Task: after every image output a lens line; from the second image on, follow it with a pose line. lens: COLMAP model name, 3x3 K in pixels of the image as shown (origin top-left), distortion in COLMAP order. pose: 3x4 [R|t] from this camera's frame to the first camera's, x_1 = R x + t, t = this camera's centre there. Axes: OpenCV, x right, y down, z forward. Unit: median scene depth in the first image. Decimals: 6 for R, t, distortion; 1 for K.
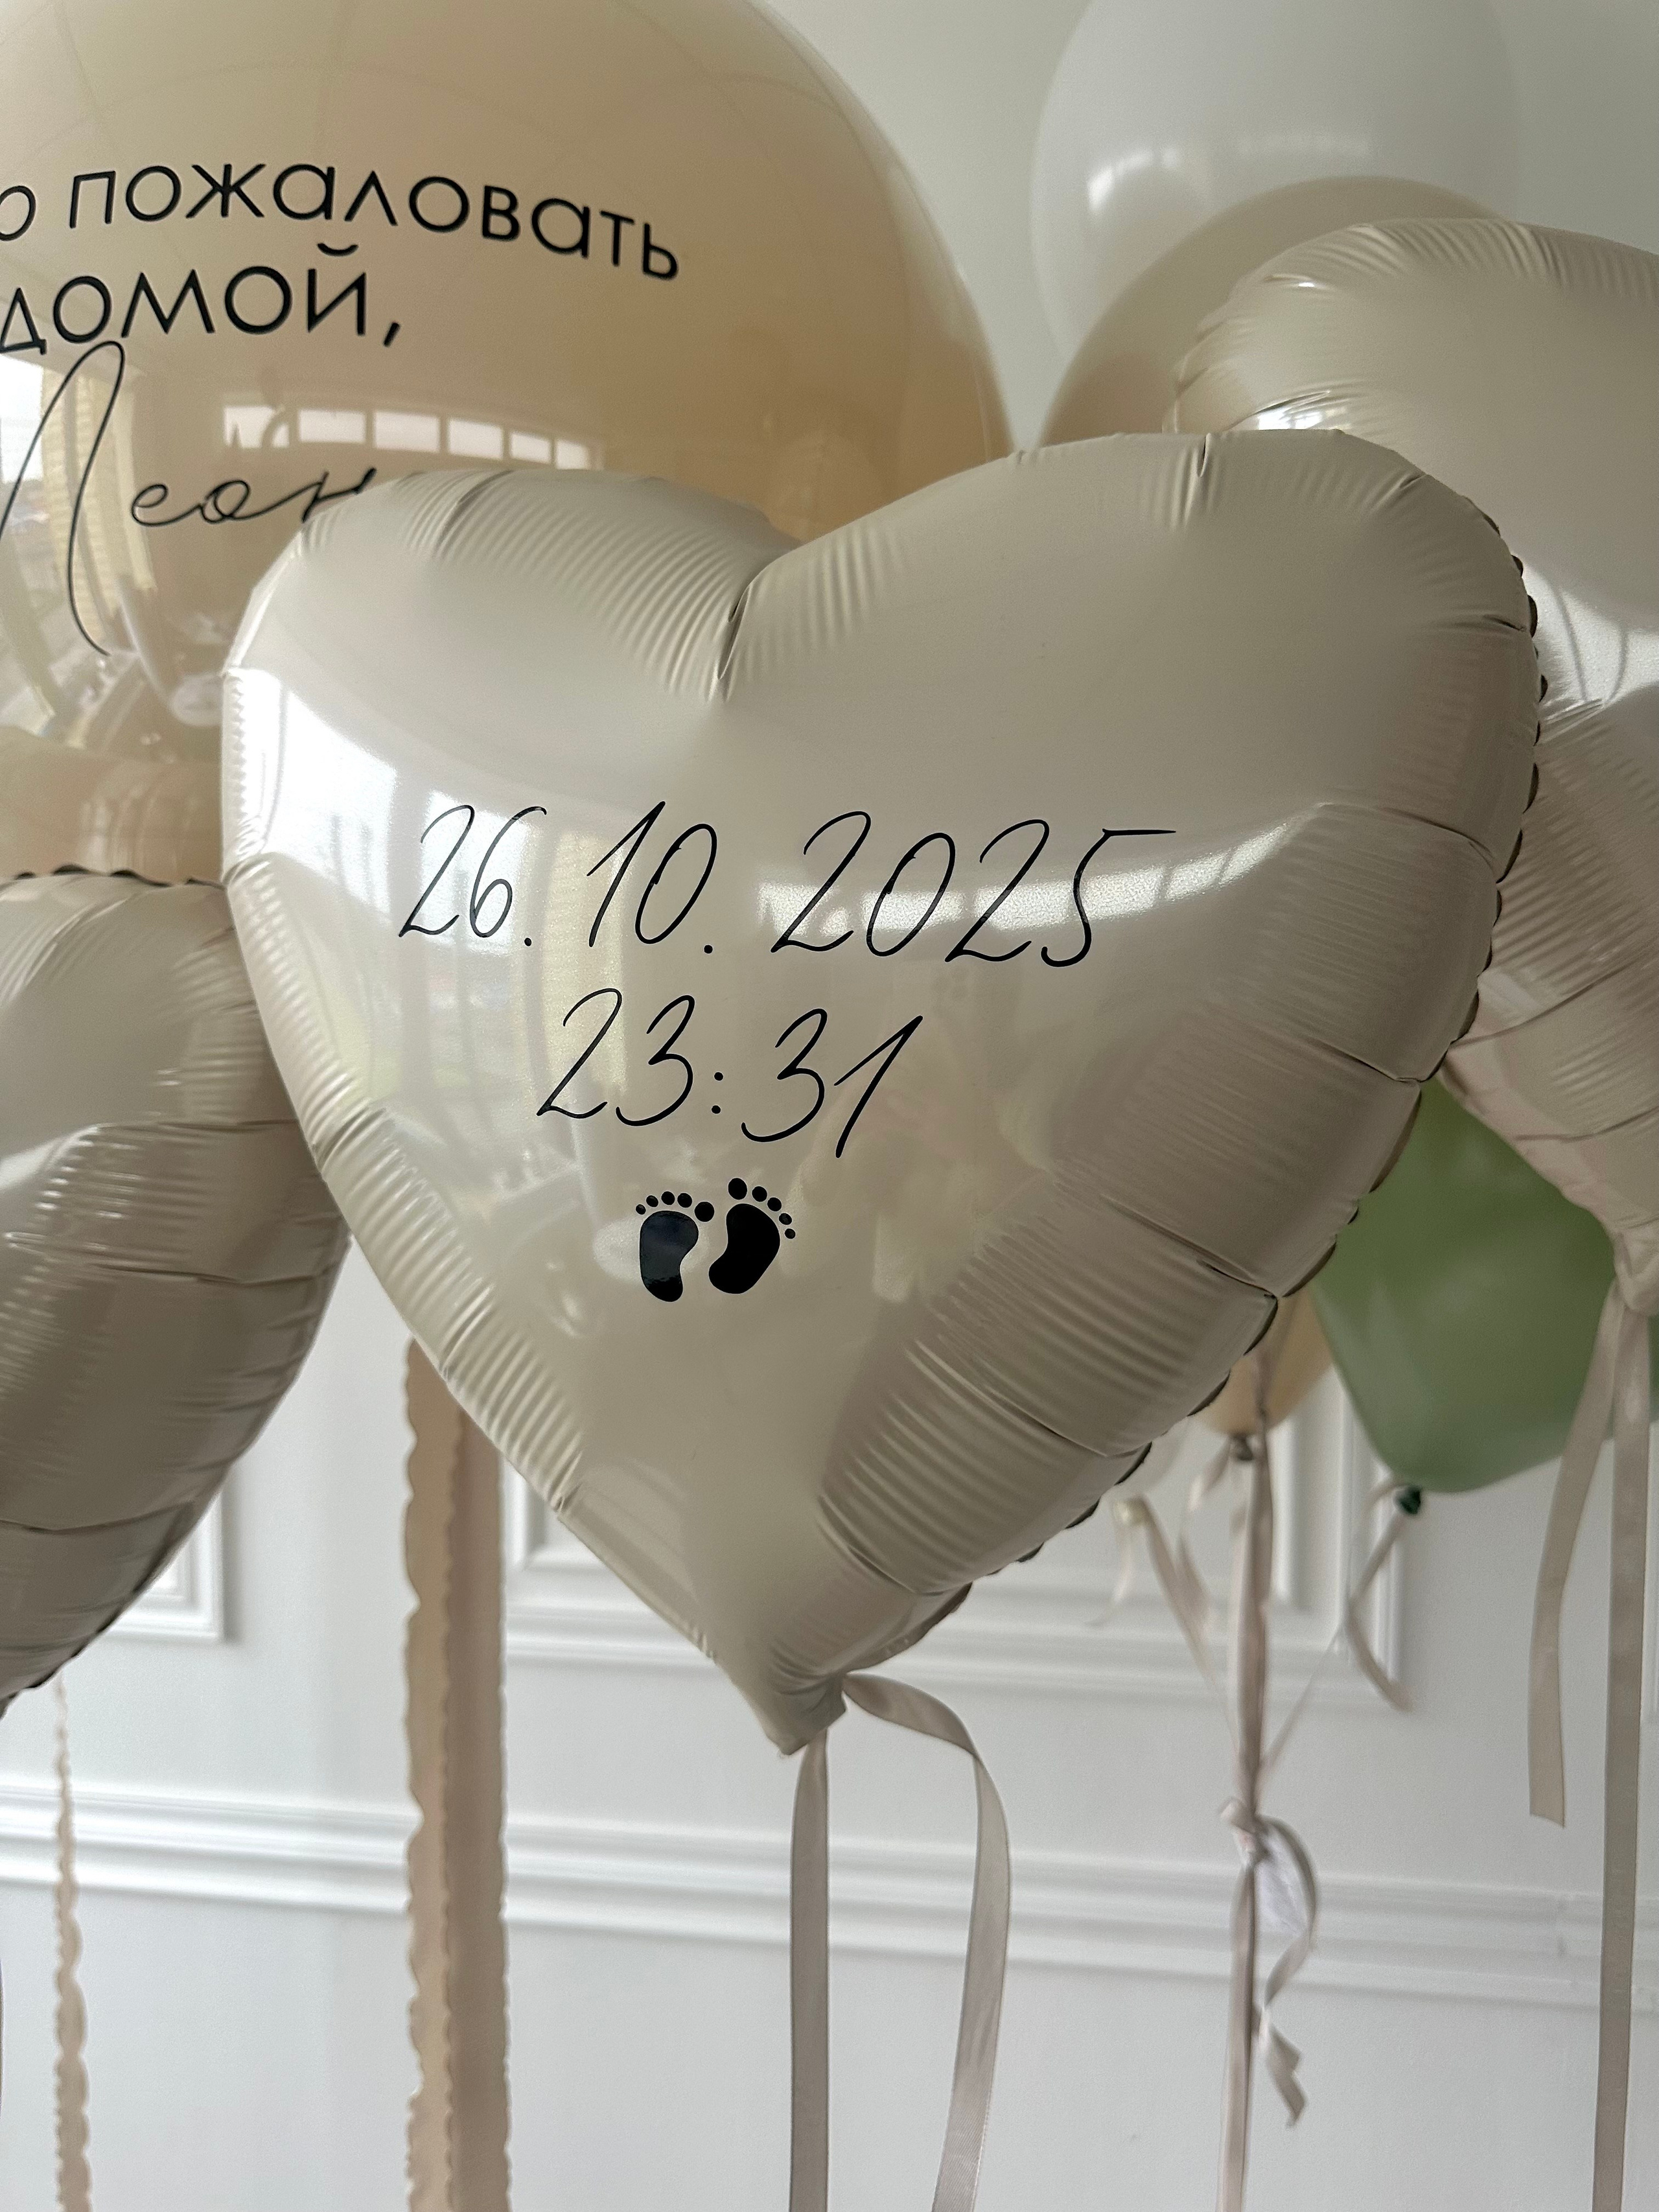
lens RADIAL K [[1542.0, 0, 773.9], [0, 1542.0, 1073.2], [0, 0, 1]] dist [0.003499, -0.026878]
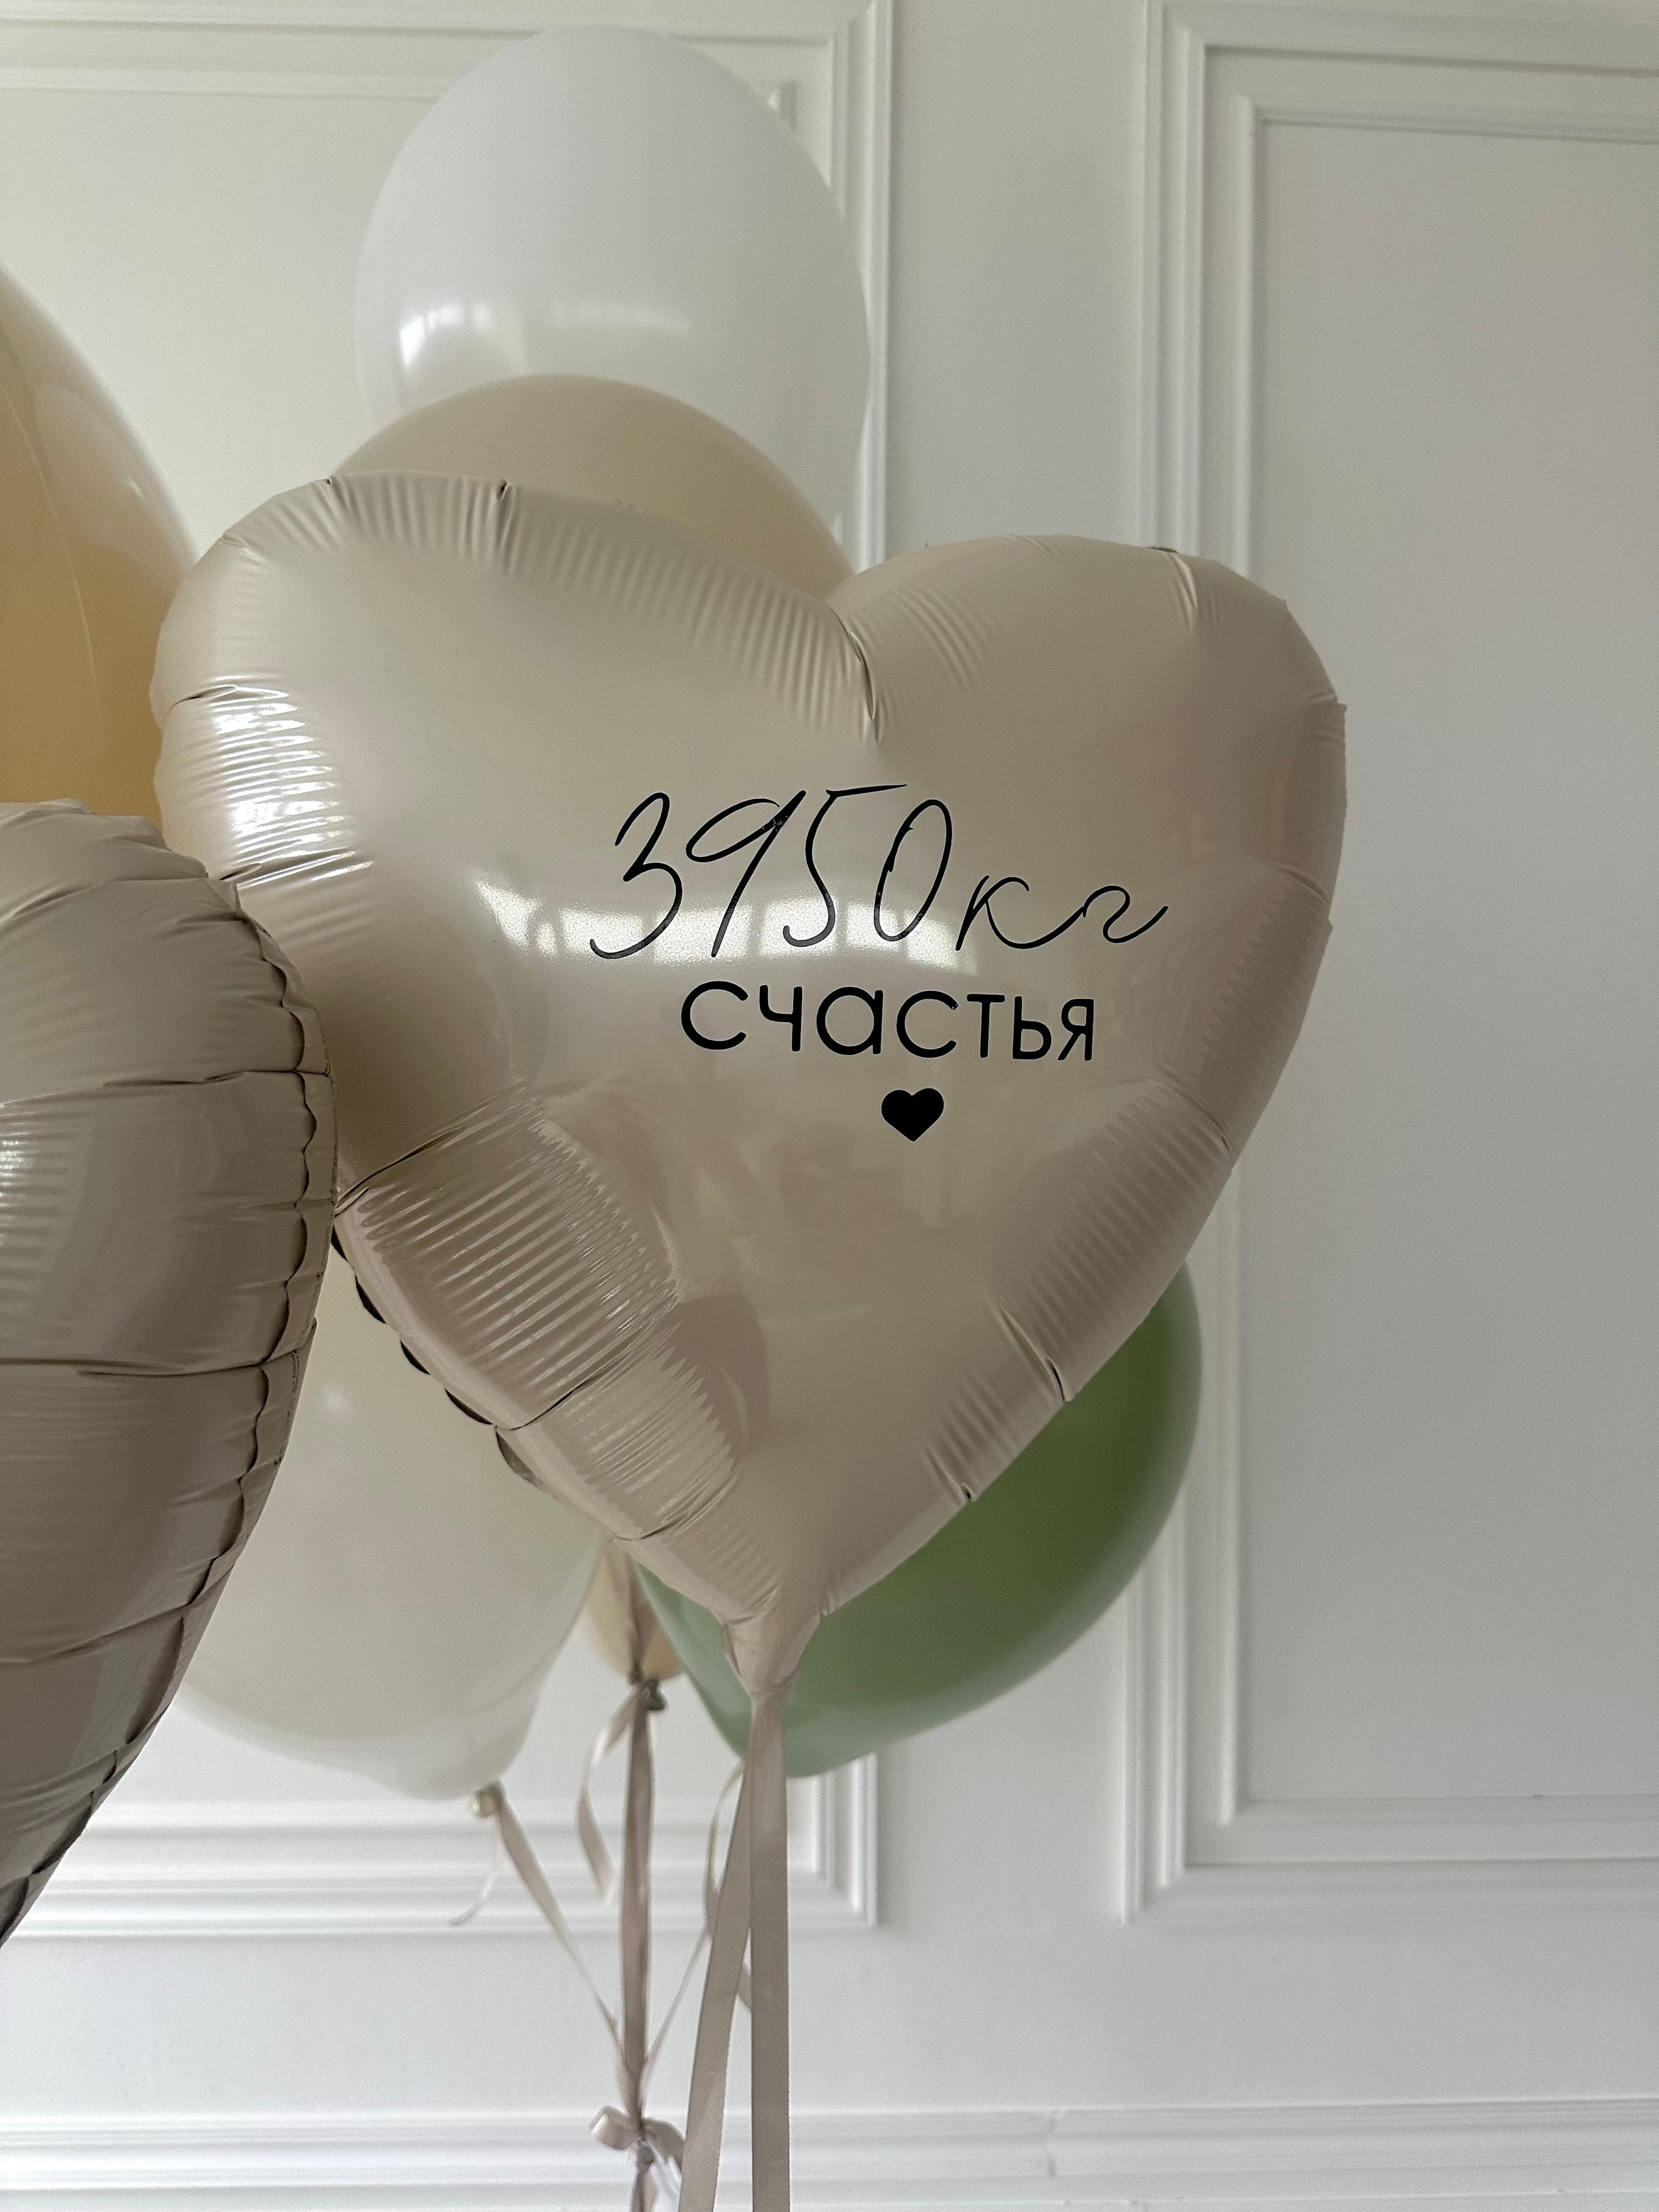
lens RADIAL K [[1542.0, 0, 823.2], [0, 1542.0, 1099.1], [0, 0, 1]] dist [0.003499, -0.026878]
pose [[0.981719, -0.000655, 0.190334, 0.492704], [0.006081, 0.999592, -0.027921, -0.192549], [-0.190238, 0.028567, 0.981322, 0.153910]]
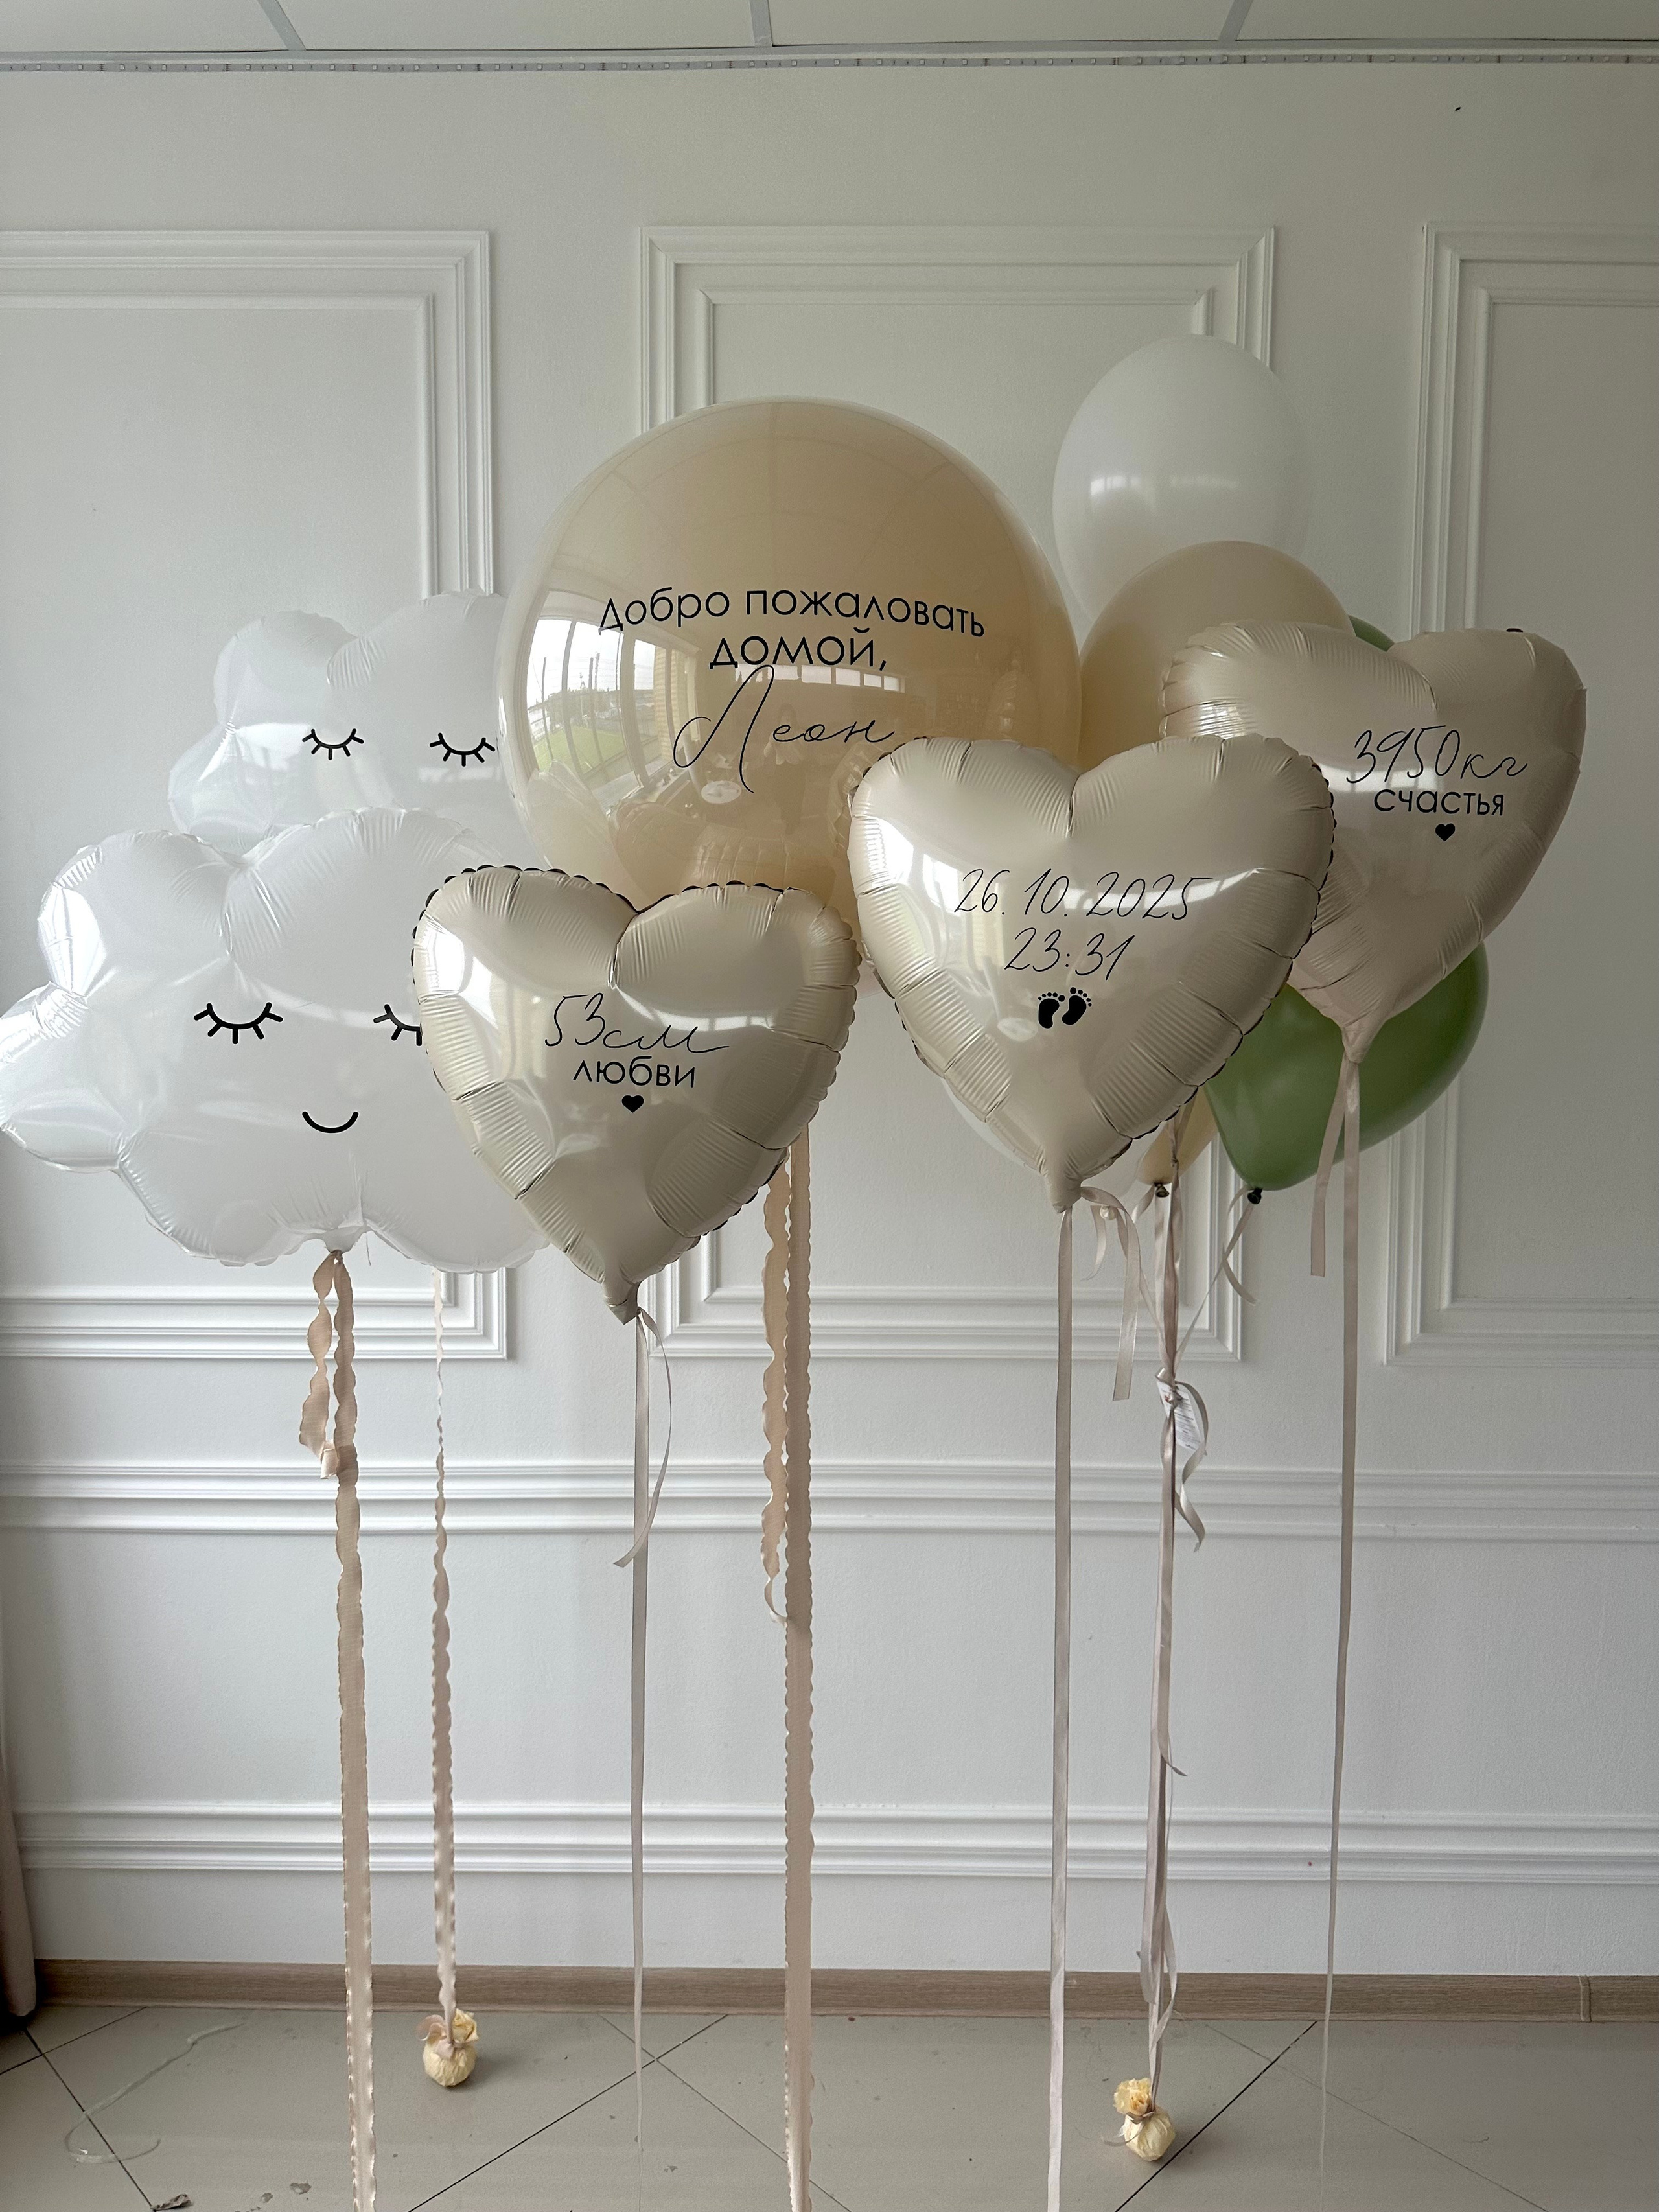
lens RADIAL K [[1542.0, 0, 795.4], [0, 1542.0, 1076.5], [0, 0, 1]] dist [0.003499, -0.026878]
pose [[0.991225, -0.015227, 0.131305, -0.709694], [0.010763, 0.999342, 0.034634, 0.095938], [-0.131746, -0.032917, 0.990737, -1.441415]]
